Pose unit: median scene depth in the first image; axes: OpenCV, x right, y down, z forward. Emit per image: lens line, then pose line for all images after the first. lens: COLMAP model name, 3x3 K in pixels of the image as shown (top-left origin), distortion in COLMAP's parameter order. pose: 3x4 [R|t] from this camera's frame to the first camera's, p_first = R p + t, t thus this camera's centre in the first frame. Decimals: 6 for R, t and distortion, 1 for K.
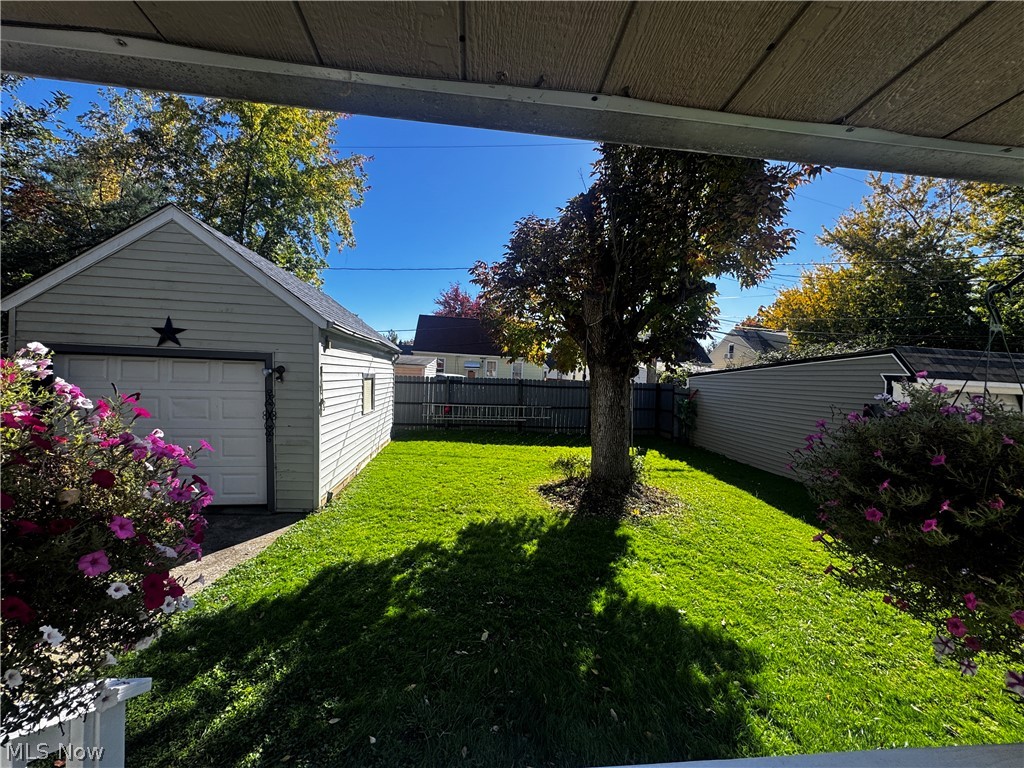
lens RADIAL K [[408.4, 0, 512.2], [0, 408.4, 385.3], [0, 0, 1]] dist [-0.001184, -0.000016]
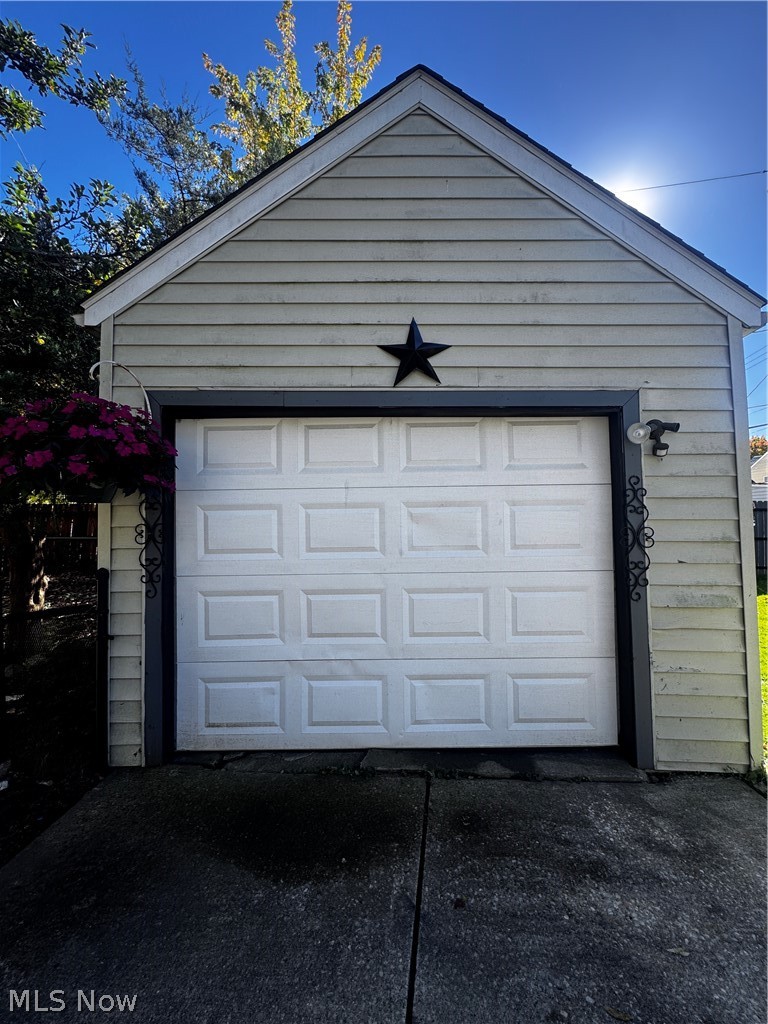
lens RADIAL K [[408.4, 0, 383.0], [0, 408.4, 512.3], [0, 0, 1]] dist [-0.001184, -0.000016]
pose [[0.990354, -0.041873, -0.132081, -0.802983], [0.034996, 0.997929, -0.053964, 0.062137], [0.134067, 0.048821, 0.989769, 0.551632]]
